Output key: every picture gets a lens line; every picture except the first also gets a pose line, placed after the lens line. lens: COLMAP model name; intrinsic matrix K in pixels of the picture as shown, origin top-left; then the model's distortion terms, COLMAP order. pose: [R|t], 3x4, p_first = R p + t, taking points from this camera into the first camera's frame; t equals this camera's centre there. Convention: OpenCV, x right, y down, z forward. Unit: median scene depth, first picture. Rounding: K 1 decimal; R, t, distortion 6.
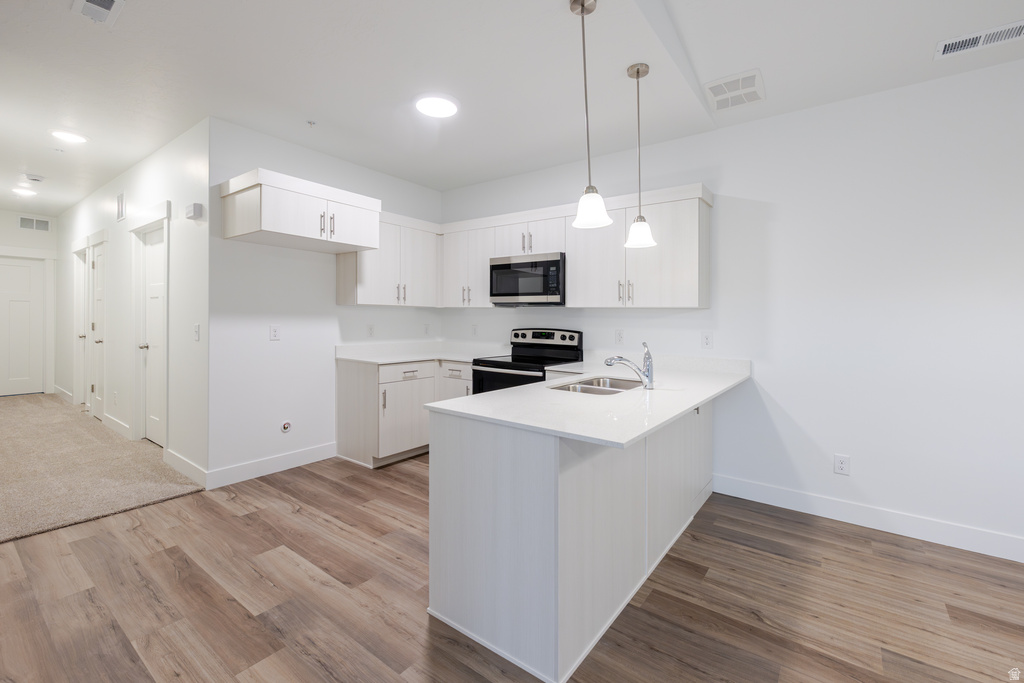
lens RADIAL K [[440.3, 0, 518.6], [0, 440.3, 312.3], [0, 0, 1]] dist [0.000698, 0.000023]
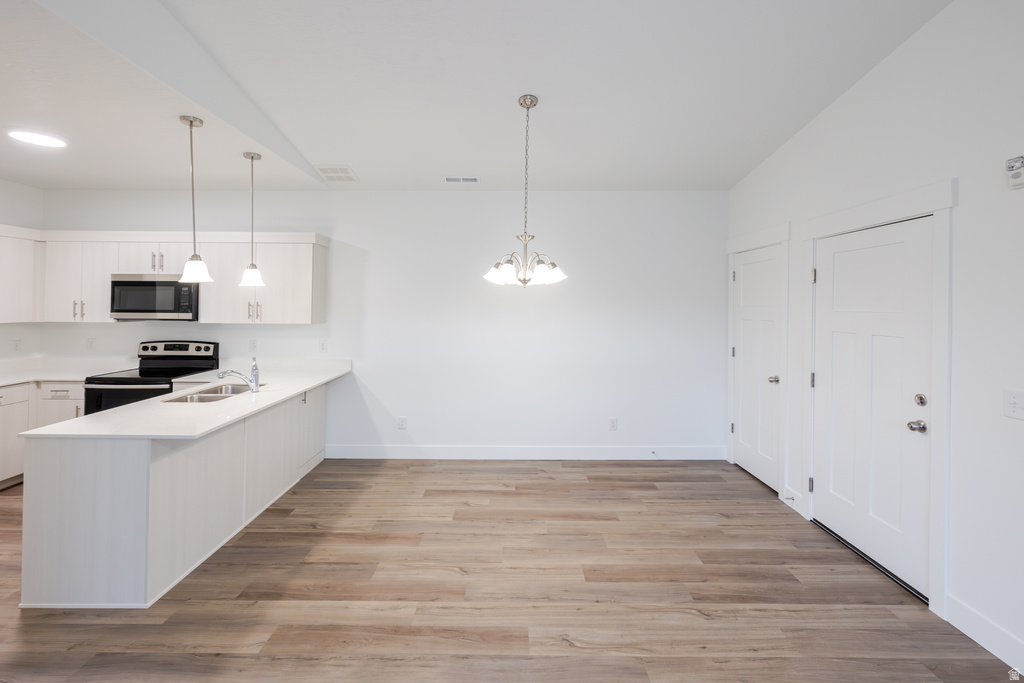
lens RADIAL K [[447.6, 0, 511.5], [0, 447.6, 285.6], [0, 0, 1]] dist [-0.000001, 0.000194]
pose [[0.804014, 0.011998, 0.594490, 0.069374], [-0.002242, 0.999850, -0.017147, -0.090959], [-0.594606, 0.012454, 0.803920, -0.404819]]
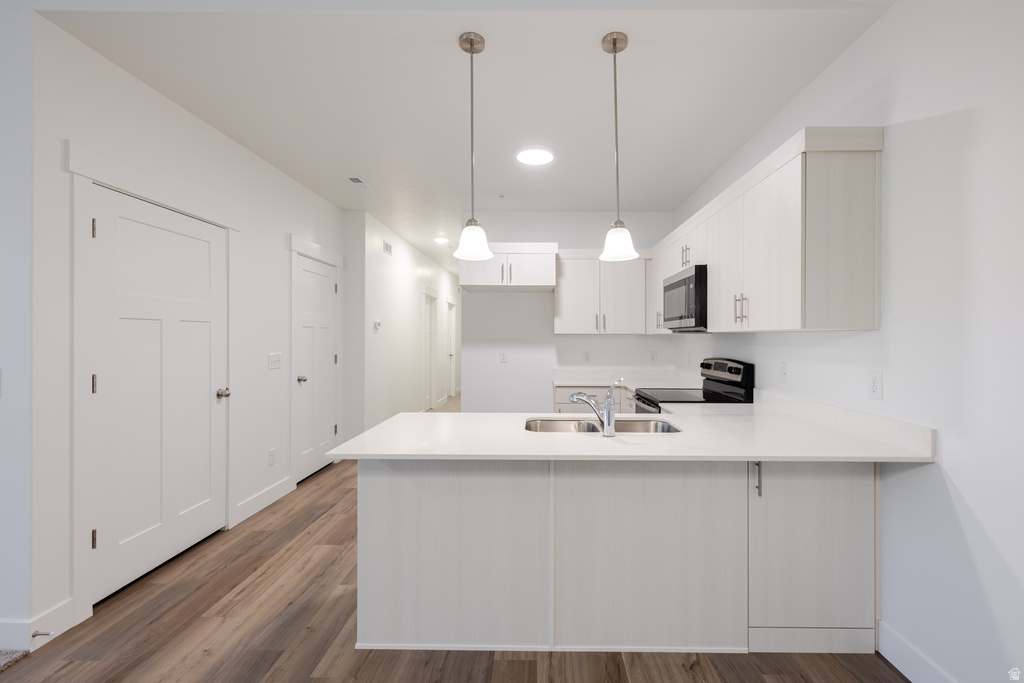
lens RADIAL K [[441.9, 0, 535.3], [0, 441.9, 336.4], [0, 0, 1]] dist [0.000233, 0.000070]
pose [[0.589141, -0.018429, -0.807820, 0.578225], [0.015673, 0.999812, -0.011378, 0.001013], [0.807878, -0.005957, 0.589320, 0.279495]]
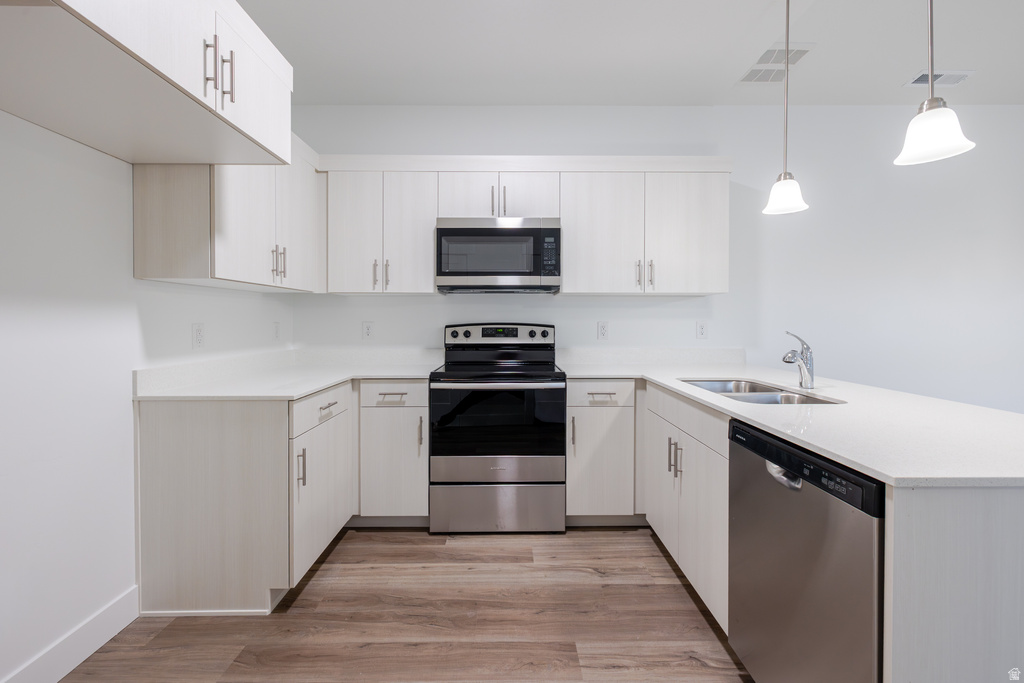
lens RADIAL K [[434.6, 0, 508.7], [0, 434.6, 317.9], [0, 0, 1]] dist [0.001810, 0.000133]
pose [[0.800420, -0.012168, 0.599316, -0.413339], [0.005997, 0.999906, 0.012292, 0.021733], [-0.599409, -0.006245, 0.800418, 0.463276]]
